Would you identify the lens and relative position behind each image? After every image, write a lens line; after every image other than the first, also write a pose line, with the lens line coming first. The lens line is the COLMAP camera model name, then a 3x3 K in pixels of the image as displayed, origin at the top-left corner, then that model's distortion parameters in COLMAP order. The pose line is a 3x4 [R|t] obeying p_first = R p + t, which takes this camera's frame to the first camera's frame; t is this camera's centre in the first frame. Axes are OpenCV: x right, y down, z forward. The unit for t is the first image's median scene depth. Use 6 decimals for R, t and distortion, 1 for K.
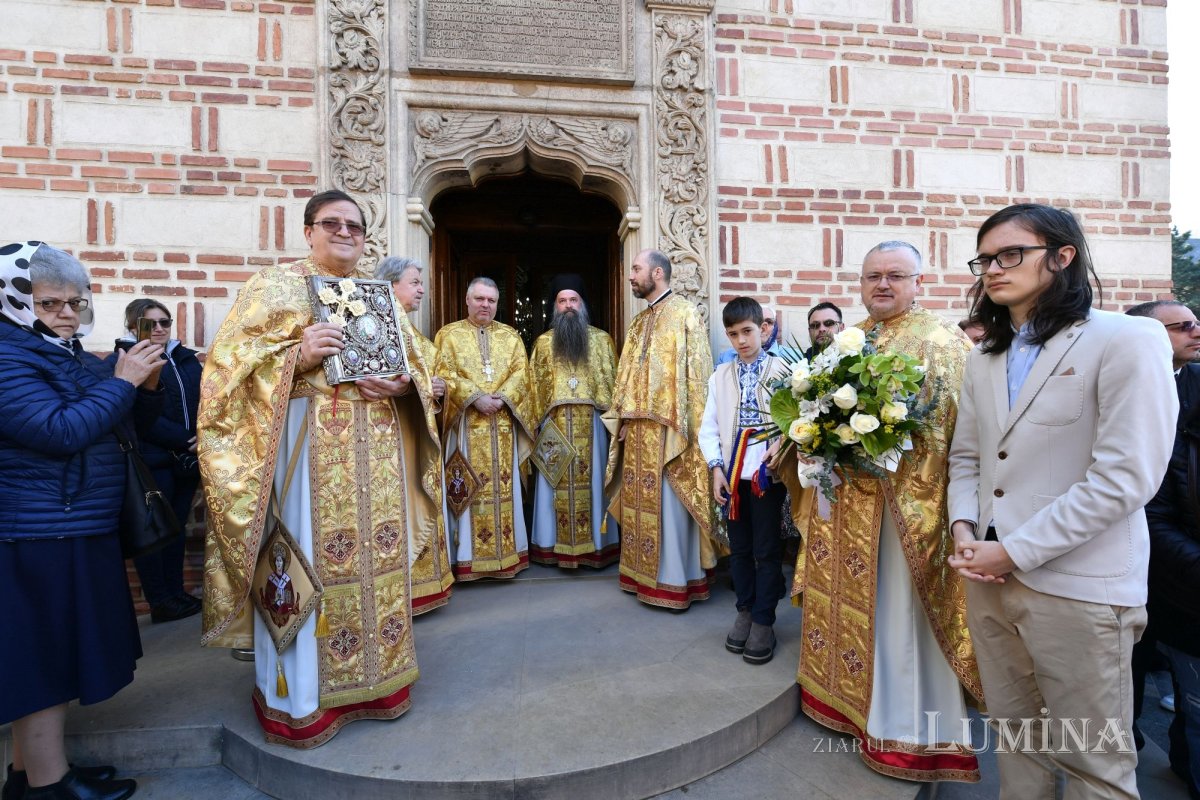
lens RADIAL K [[467.7, 0, 601.4], [0, 467.7, 398.8], [0, 0, 1]] dist [-0.004831, -0.001152]
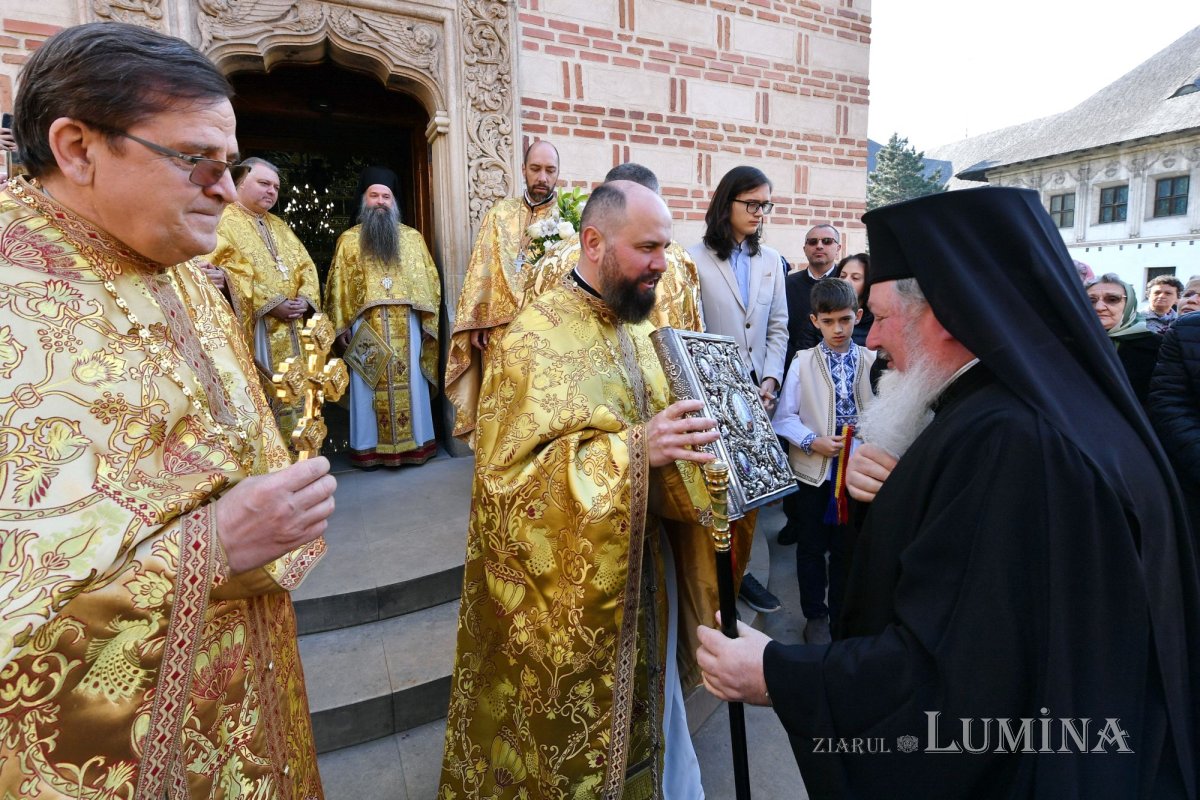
lens RADIAL K [[563.9, 0, 565.4], [0, 563.9, 359.3], [0, 0, 1]] dist [-0.013095, 0.001359]
pose [[0.952703, -0.041497, 0.301058, -0.064322], [0.013409, 0.995409, 0.094770, 0.020330], [-0.303608, -0.086251, 0.948885, -0.294365]]
